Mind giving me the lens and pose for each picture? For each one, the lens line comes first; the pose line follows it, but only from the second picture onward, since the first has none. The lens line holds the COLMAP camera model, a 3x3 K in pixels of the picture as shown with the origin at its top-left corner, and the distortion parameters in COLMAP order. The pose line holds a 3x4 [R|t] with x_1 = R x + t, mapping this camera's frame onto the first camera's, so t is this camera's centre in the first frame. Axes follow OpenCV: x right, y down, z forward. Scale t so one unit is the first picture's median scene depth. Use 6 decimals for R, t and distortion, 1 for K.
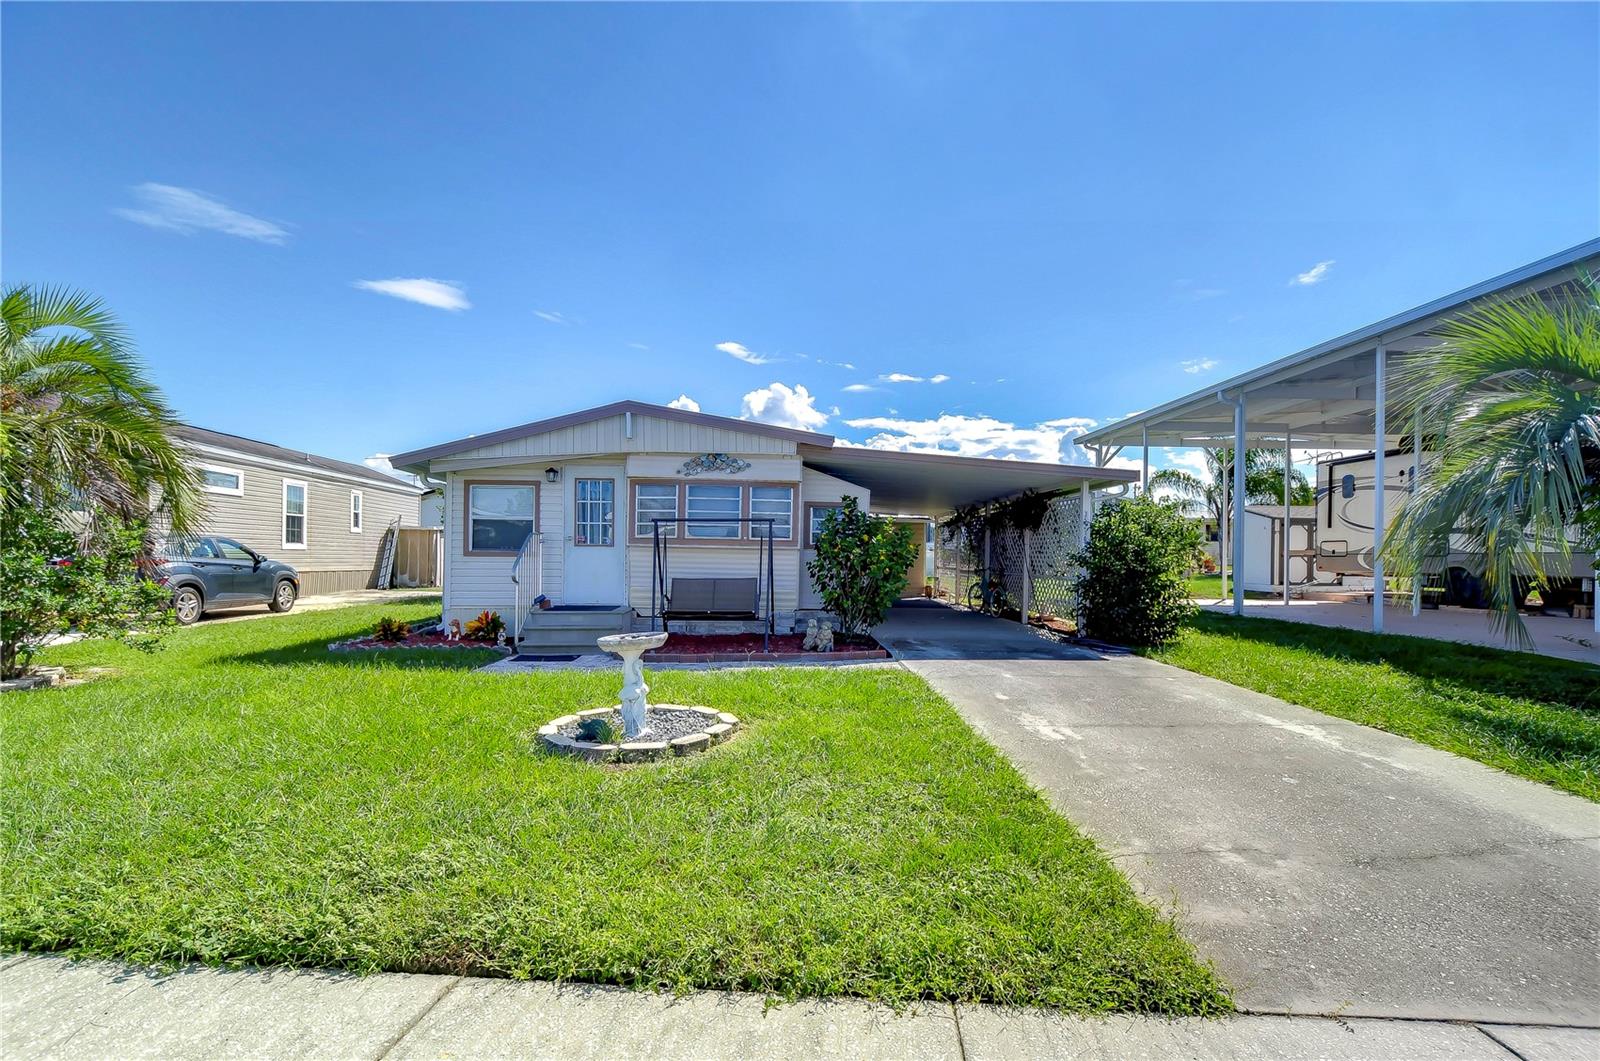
lens RADIAL K [[722.5, 0, 808.4], [0, 722.5, 555.9], [0, 0, 1]] dist [0.015274, -0.008830]
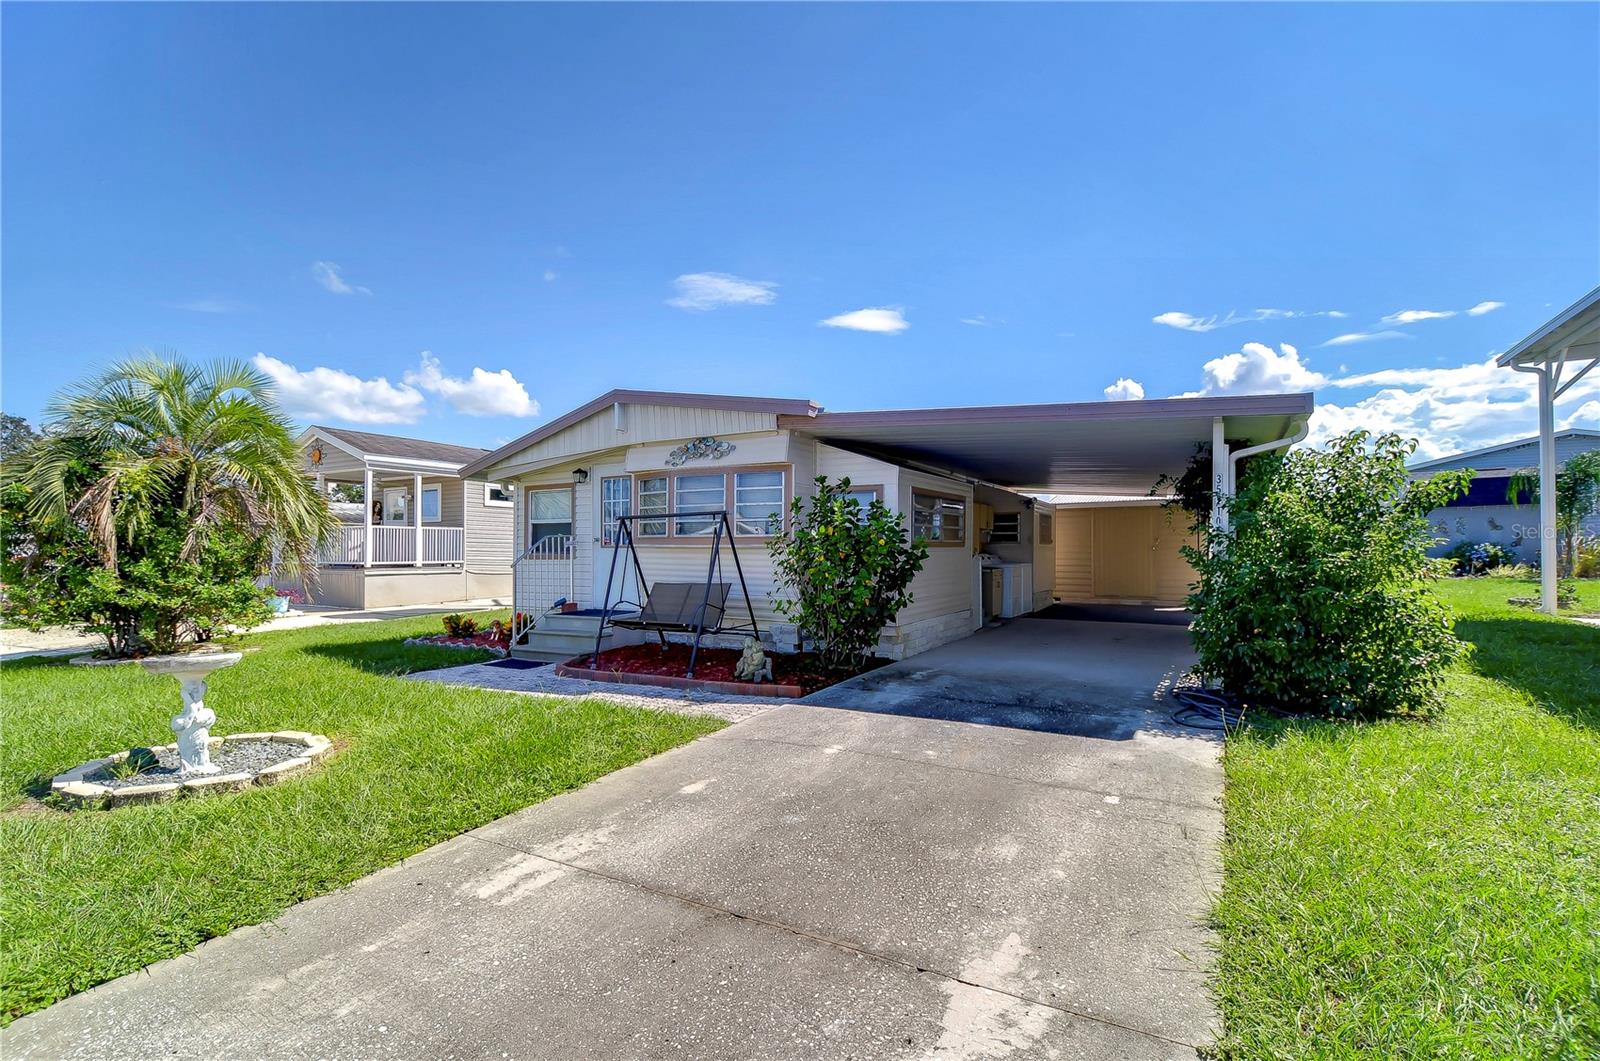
lens RADIAL K [[729.1, 0, 800.0], [0, 729.1, 544.2], [0, 0, 1]] dist [0.013702, -0.009667]
pose [[0.840181, -0.017021, -0.542038, 0.440242], [0.012068, 0.999847, -0.012692, -0.002559], [0.542171, 0.004122, 0.840258, 0.336796]]
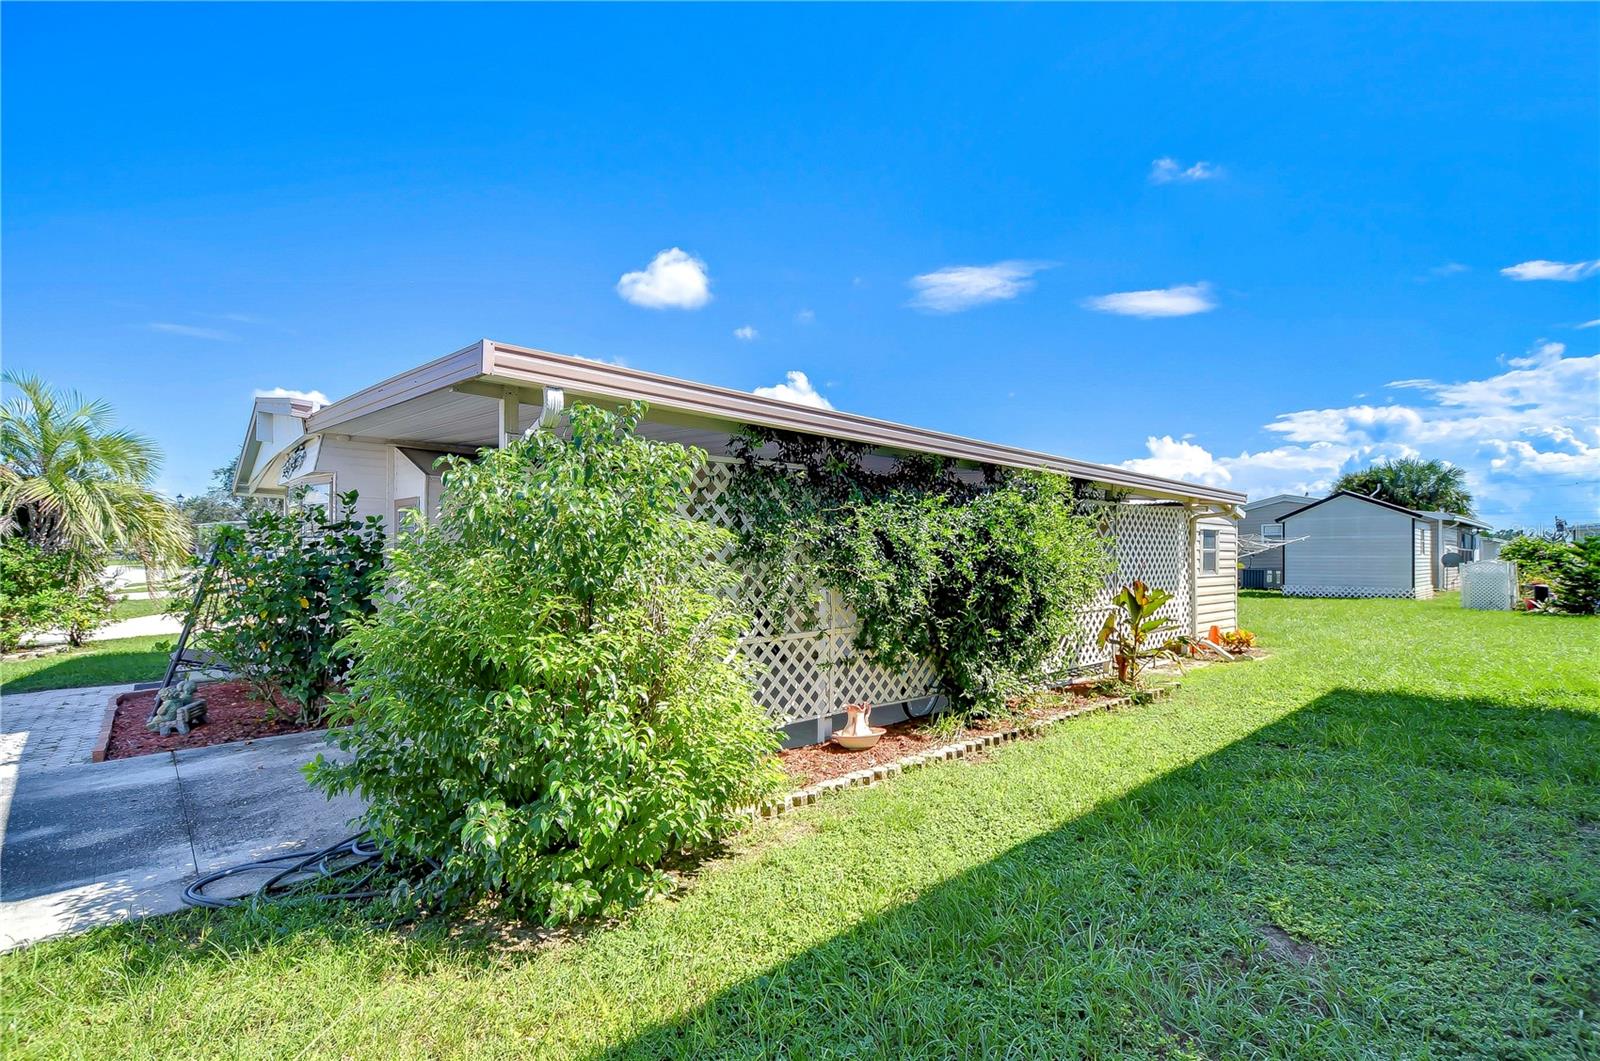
lens RADIAL K [[729.1, 0, 800.0], [0, 729.1, 544.2], [0, 0, 1]] dist [0.013702, -0.009667]
pose [[0.634359, -0.013110, -0.772928, 0.818320], [0.002996, 0.999890, -0.014501, -0.025478], [0.773033, 0.006883, 0.634328, 0.925131]]
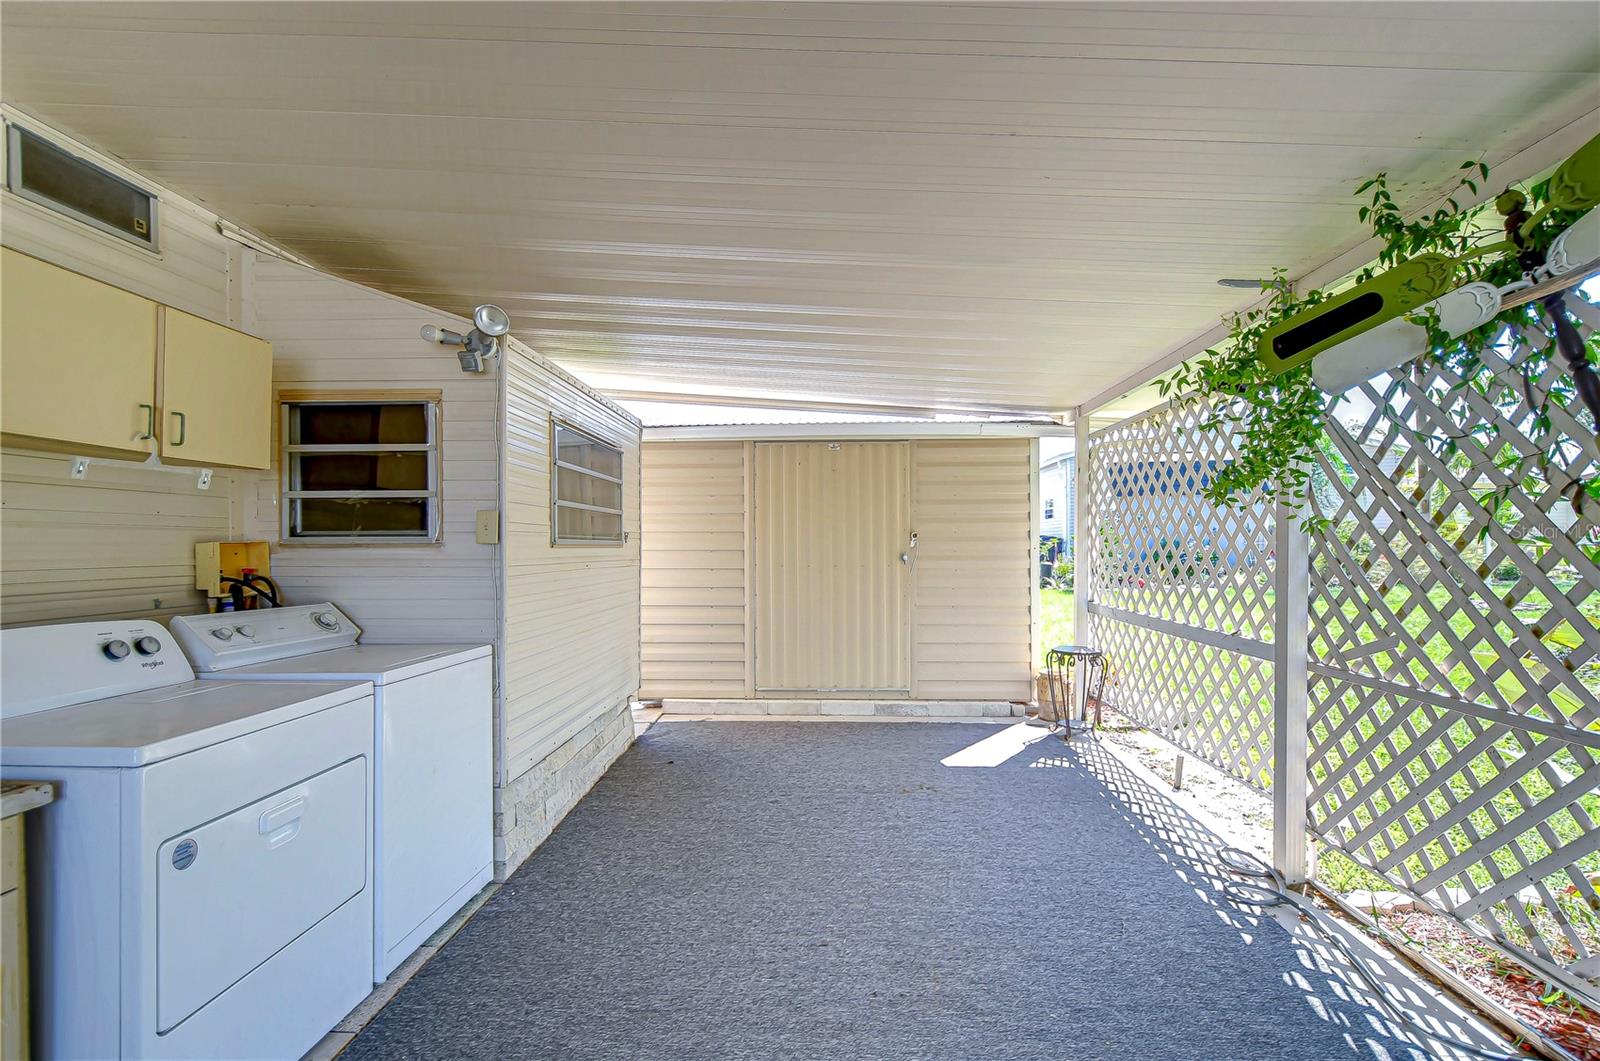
lens RADIAL K [[681.6, 0, 772.4], [0, 681.6, 554.5], [0, 0, 1]] dist [0.012383, -0.007304]
pose [[0.994458, -0.011057, -0.104547, 0.187934], [0.012596, 0.999822, 0.014074, -0.015697], [0.104373, -0.015313, 0.994420, 1.511051]]
